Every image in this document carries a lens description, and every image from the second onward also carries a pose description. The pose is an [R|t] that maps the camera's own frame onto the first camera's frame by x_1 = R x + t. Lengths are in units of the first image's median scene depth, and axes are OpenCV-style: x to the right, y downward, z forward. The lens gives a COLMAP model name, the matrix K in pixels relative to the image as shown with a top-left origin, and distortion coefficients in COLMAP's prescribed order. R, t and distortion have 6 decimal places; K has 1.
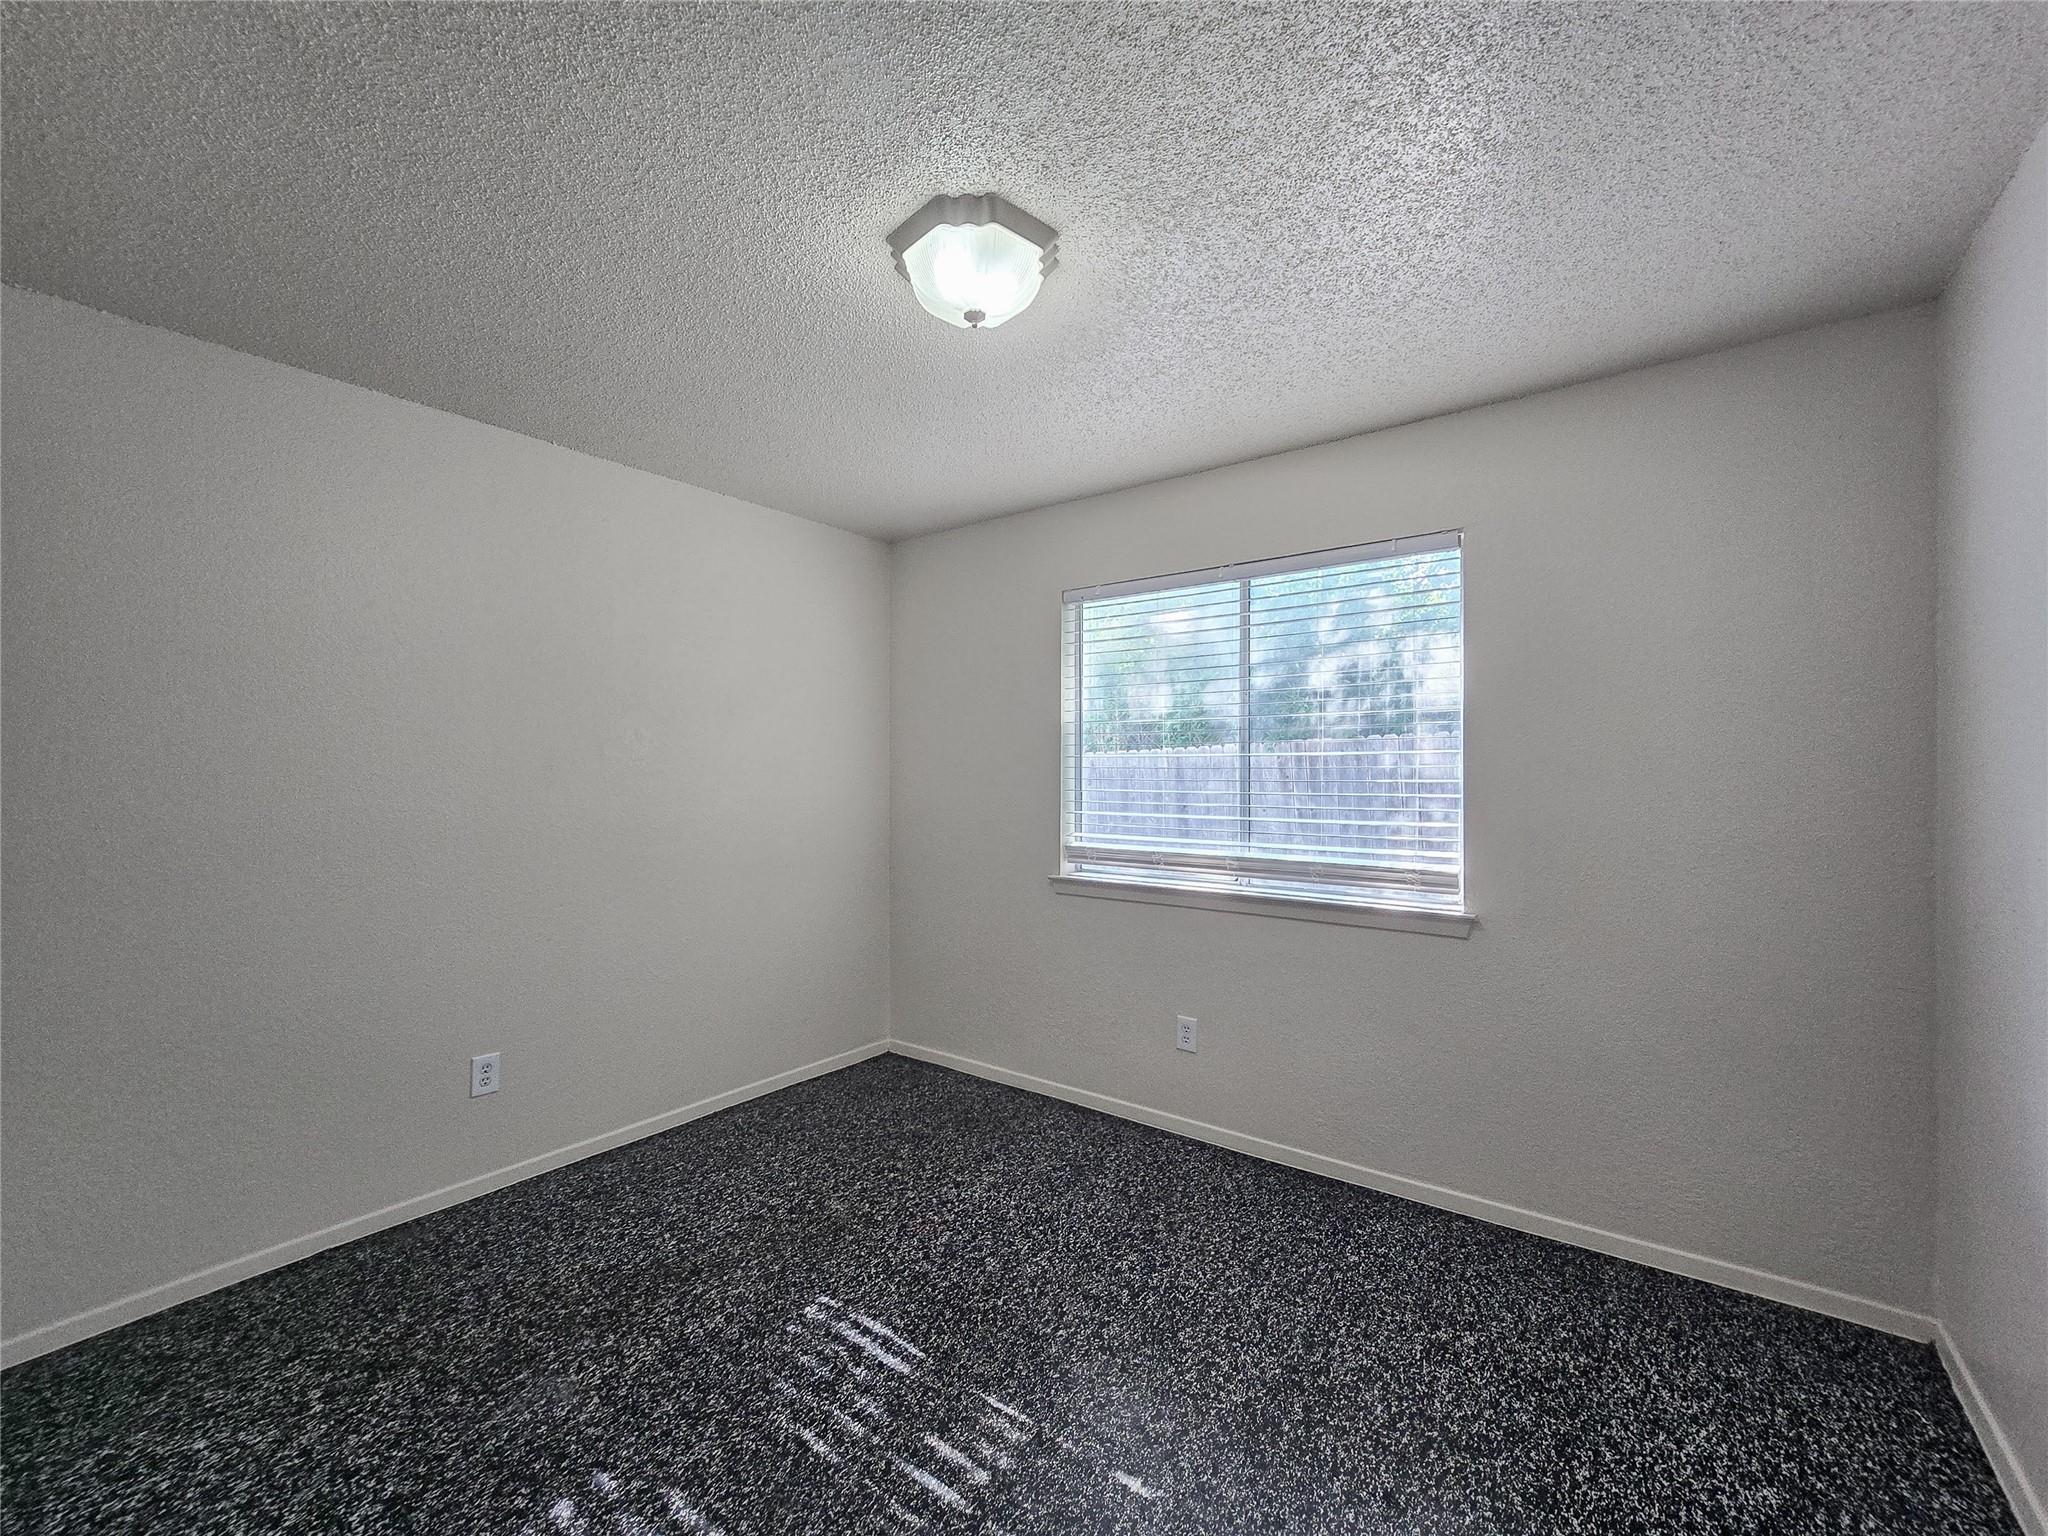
lens RADIAL K [[847.0, 0, 1009.6], [0, 847.0, 766.0], [0, 0, 1]] dist [0.002427, 0.000499]
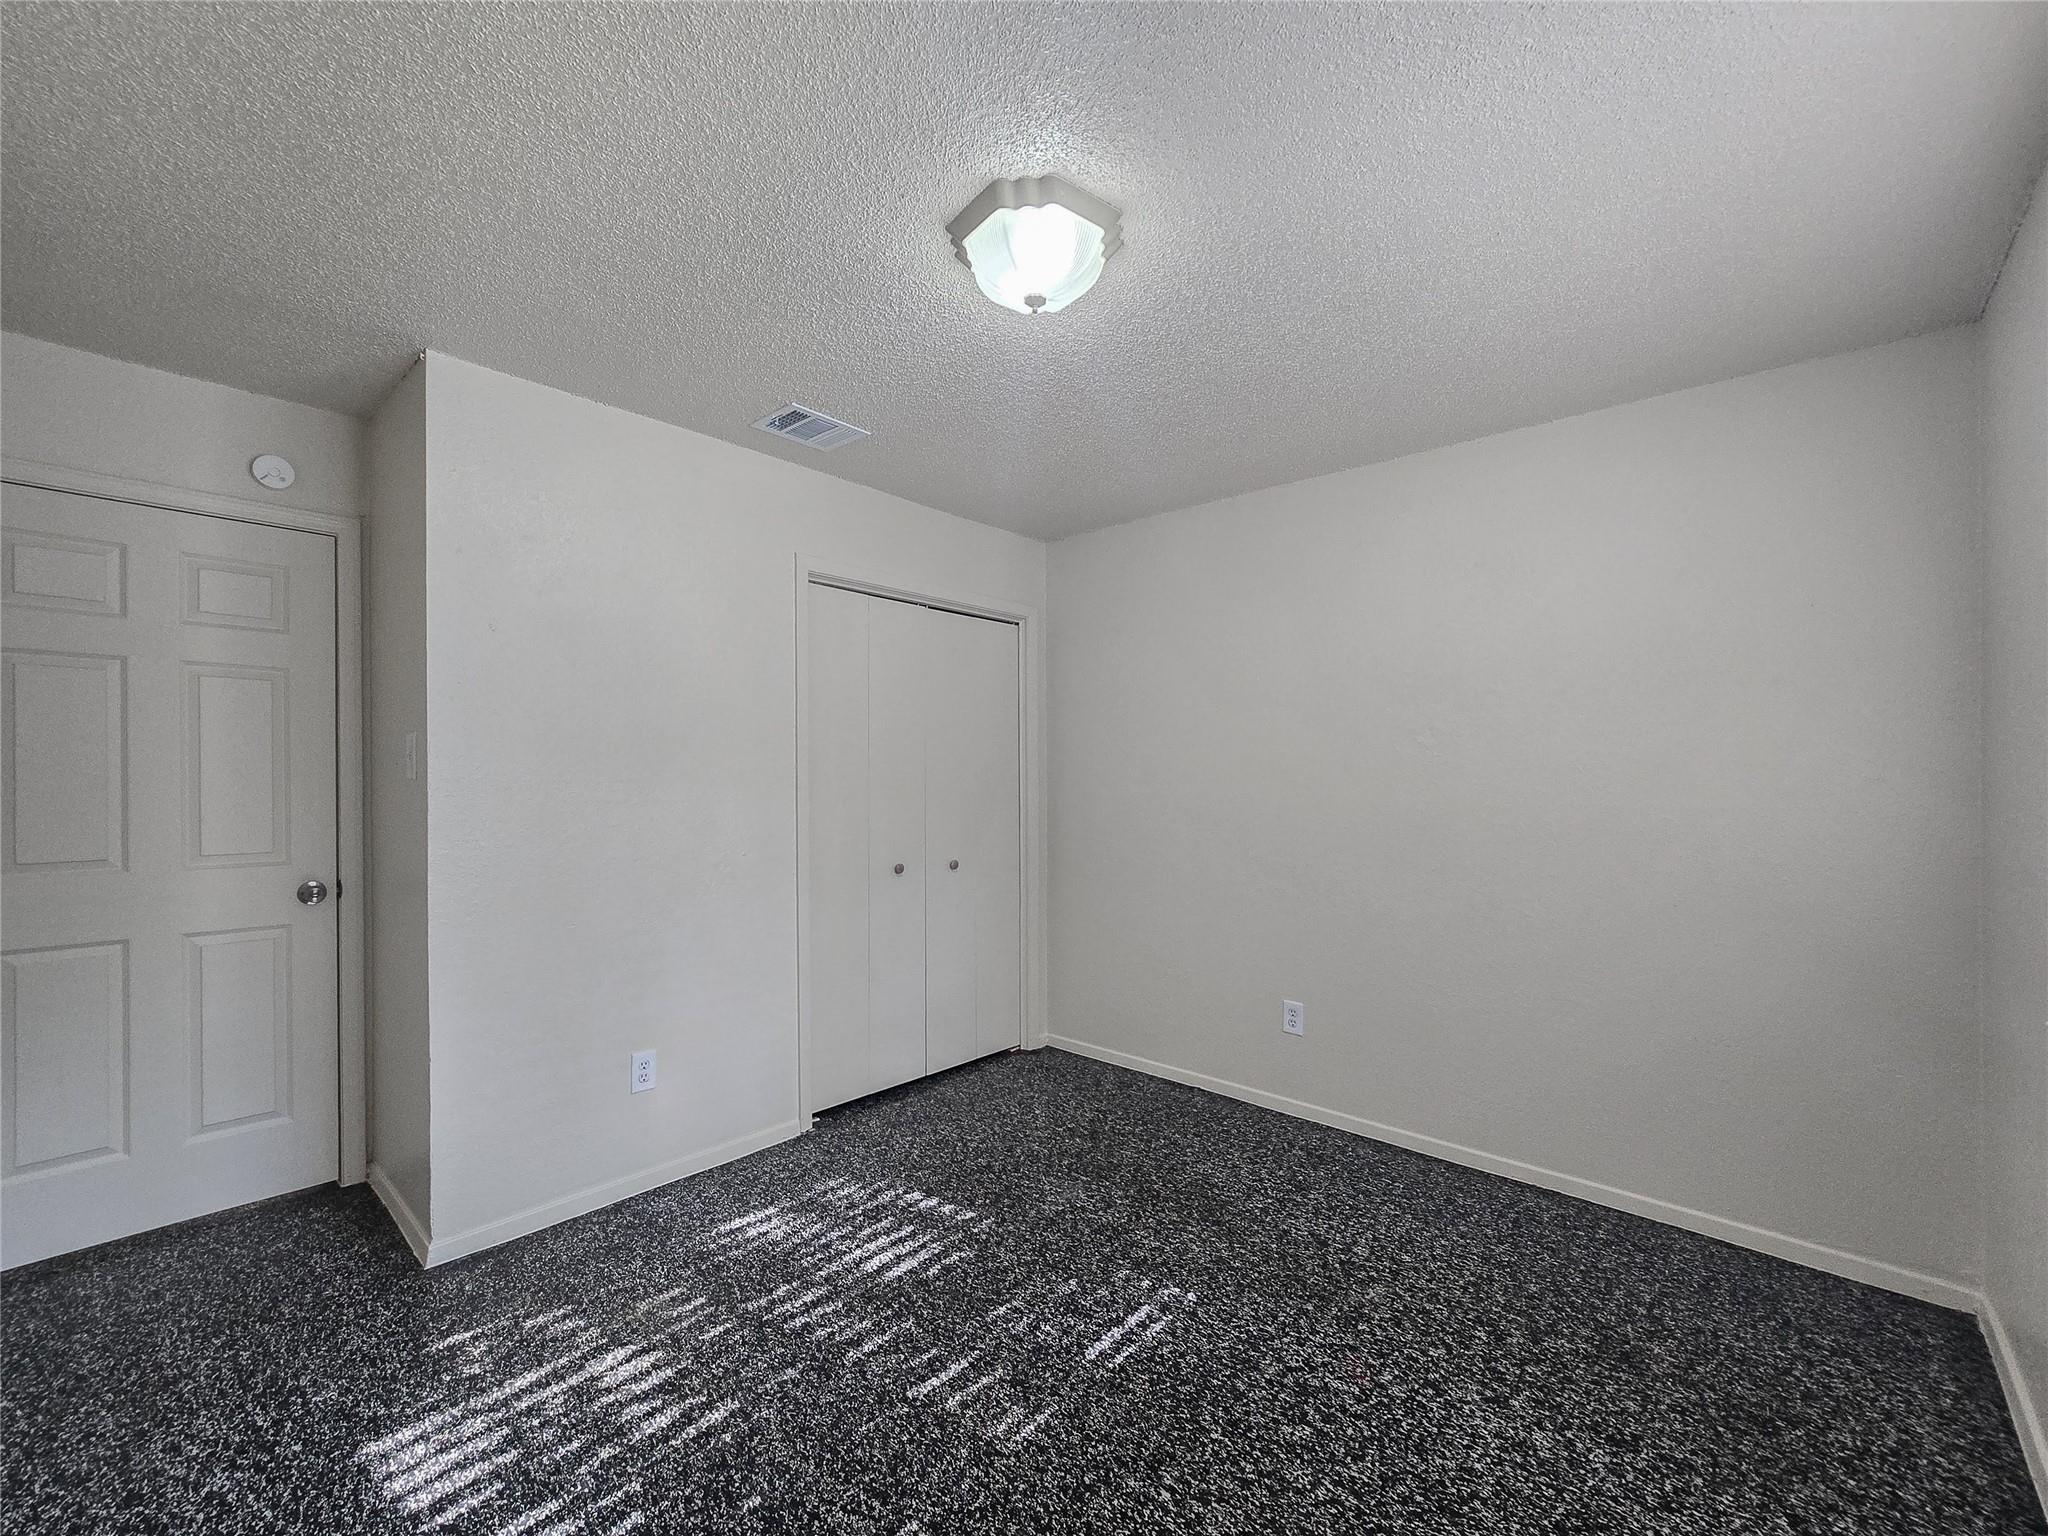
lens RADIAL K [[847.0, 0, 1009.7], [0, 847.0, 776.4], [0, 0, 1]] dist [0.002427, 0.000499]
pose [[-0.088676, 0.000007, -0.996061, 0.798103], [0.003870, 0.999992, -0.000337, 0.019659], [0.996053, -0.003884, -0.088675, 0.889450]]
